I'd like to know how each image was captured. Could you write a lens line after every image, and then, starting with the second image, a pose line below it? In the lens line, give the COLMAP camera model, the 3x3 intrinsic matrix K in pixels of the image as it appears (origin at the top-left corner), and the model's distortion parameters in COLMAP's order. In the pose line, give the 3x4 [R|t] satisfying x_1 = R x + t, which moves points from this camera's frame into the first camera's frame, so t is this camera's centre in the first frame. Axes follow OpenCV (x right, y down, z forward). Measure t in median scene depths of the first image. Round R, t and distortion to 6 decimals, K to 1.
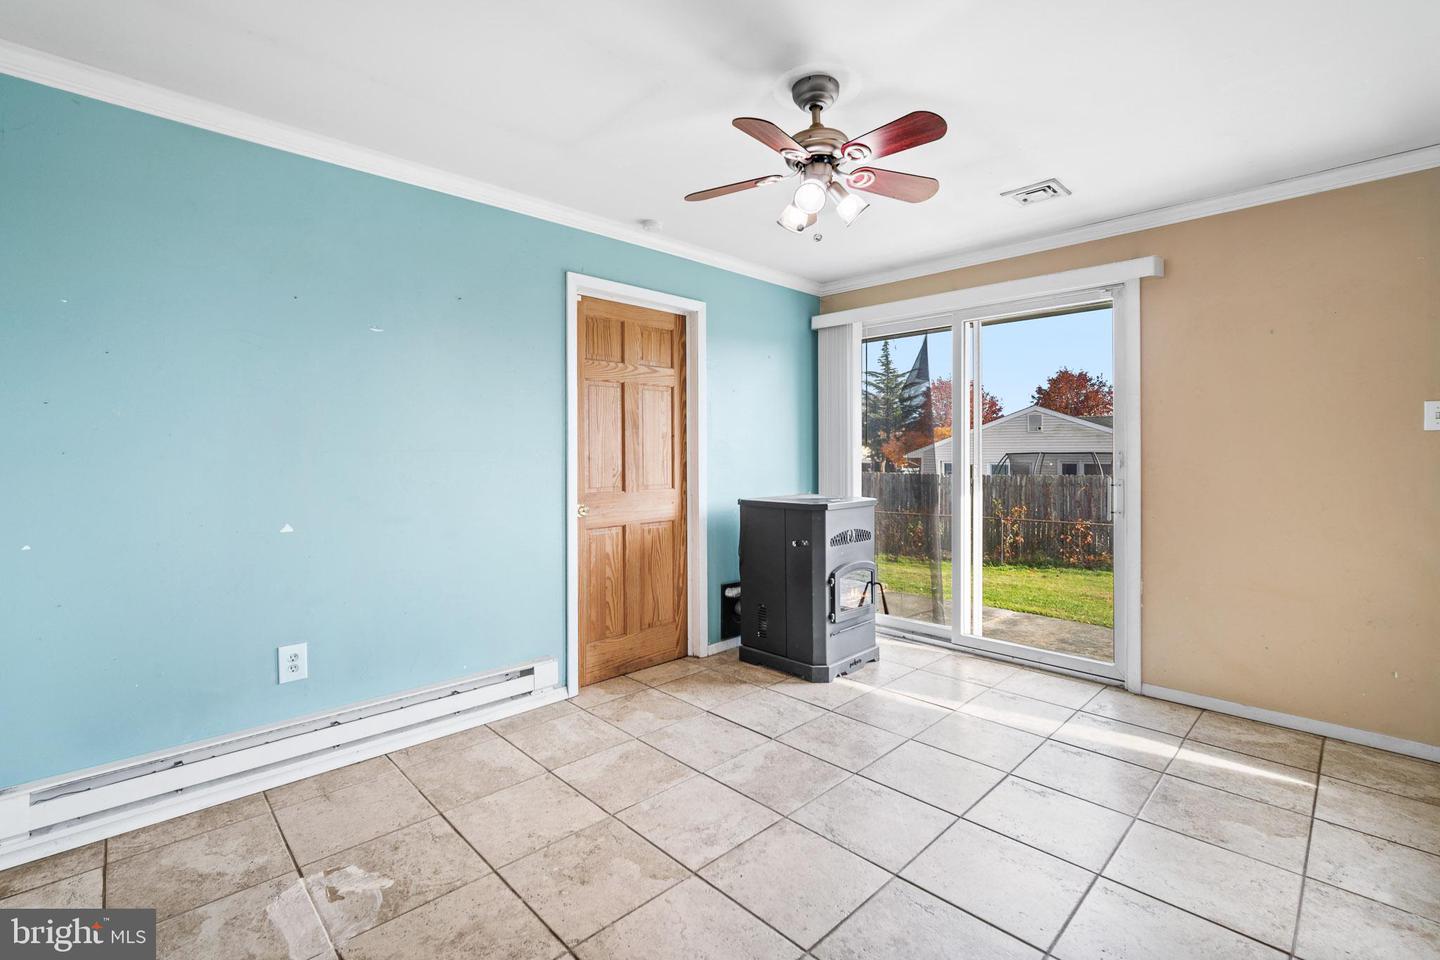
lens RADIAL K [[630.0, 0, 693.1], [0, 630.0, 448.5], [0, 0, 1]] dist [-0.017200, 0.000618]
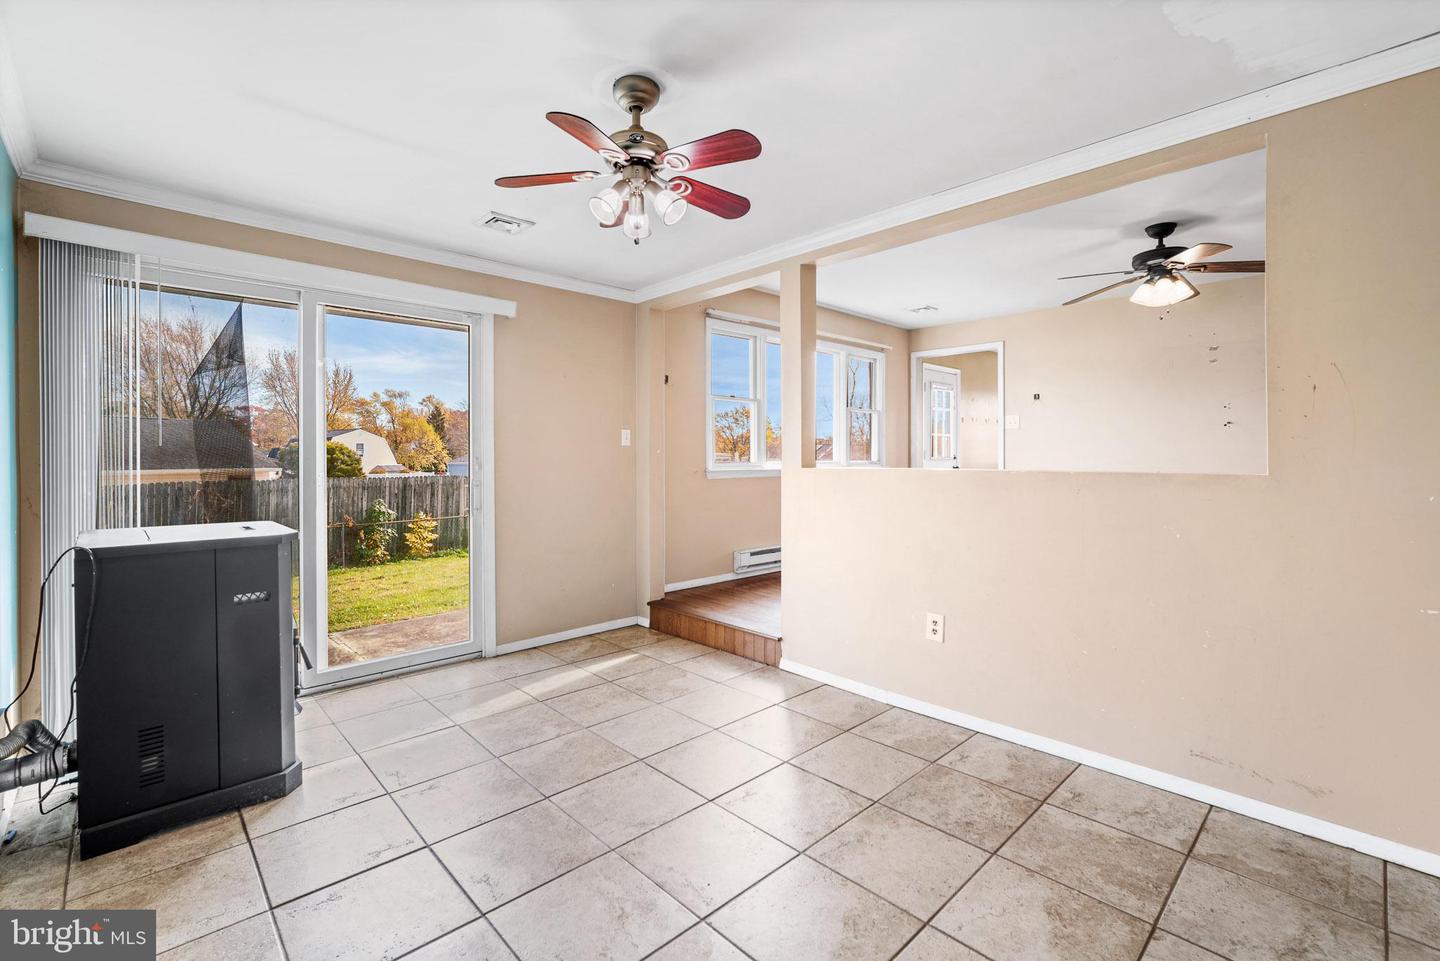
lens RADIAL K [[638.0, 0, 719.0], [0, 638.0, 460.4], [0, 0, 1]] dist [-0.001559, 0.000148]
pose [[-0.004302, -0.002986, 0.999986, -0.564326], [-0.001991, 0.999994, 0.002978, 0.007336], [-0.999989, -0.001978, -0.004308, 0.601377]]
